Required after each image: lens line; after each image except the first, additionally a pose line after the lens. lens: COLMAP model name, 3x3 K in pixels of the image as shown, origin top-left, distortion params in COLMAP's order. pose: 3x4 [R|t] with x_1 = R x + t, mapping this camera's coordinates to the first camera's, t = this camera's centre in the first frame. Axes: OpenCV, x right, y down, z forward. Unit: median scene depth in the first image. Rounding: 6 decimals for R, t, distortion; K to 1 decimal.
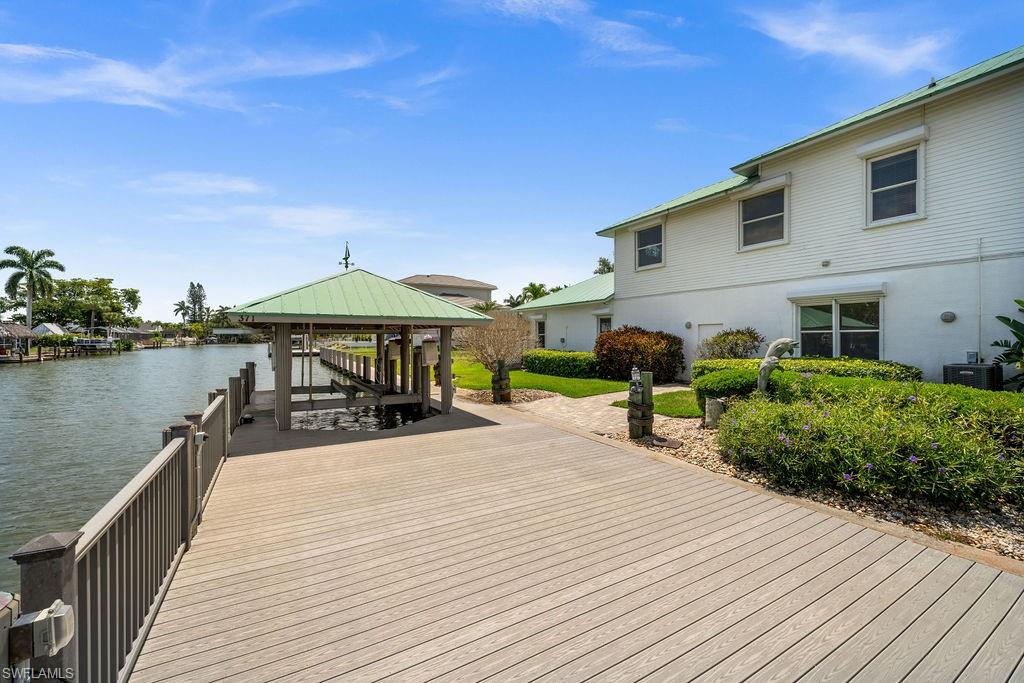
lens RADIAL K [[407.8, 0, 518.4], [0, 407.8, 339.7], [0, 0, 1]] dist [-0.001826, -0.000051]
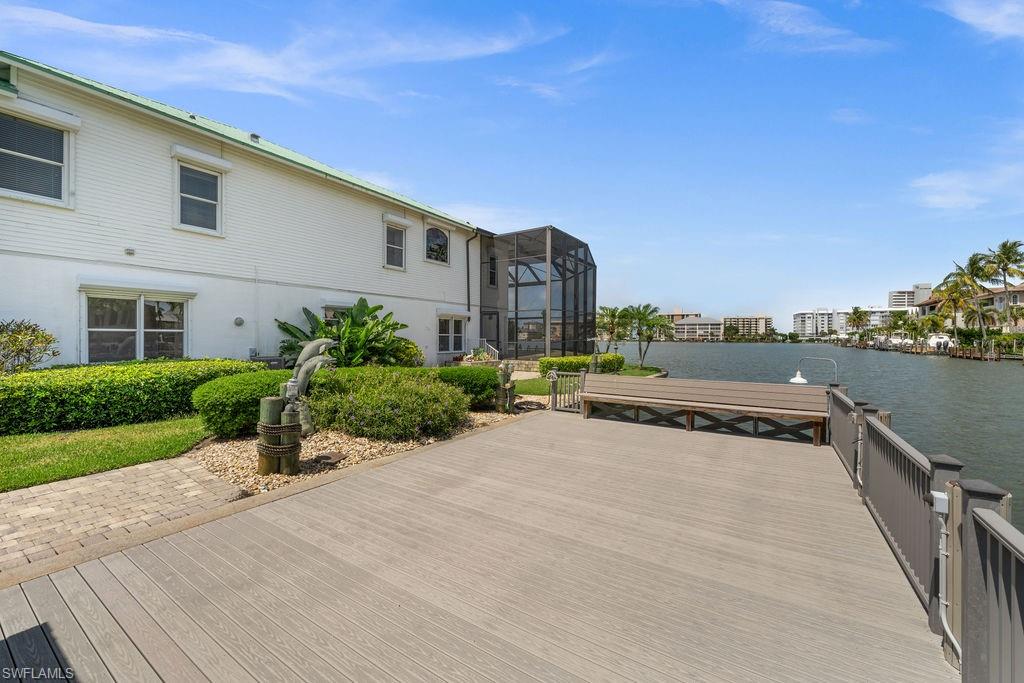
lens RADIAL K [[407.8, 0, 510.5], [0, 407.8, 337.7], [0, 0, 1]] dist [-0.001826, -0.000051]
pose [[-0.456815, -0.002902, 0.889557, -0.414157], [0.000281, 0.999994, 0.003406, -0.008214], [-0.889562, 0.001806, -0.456812, 0.733153]]
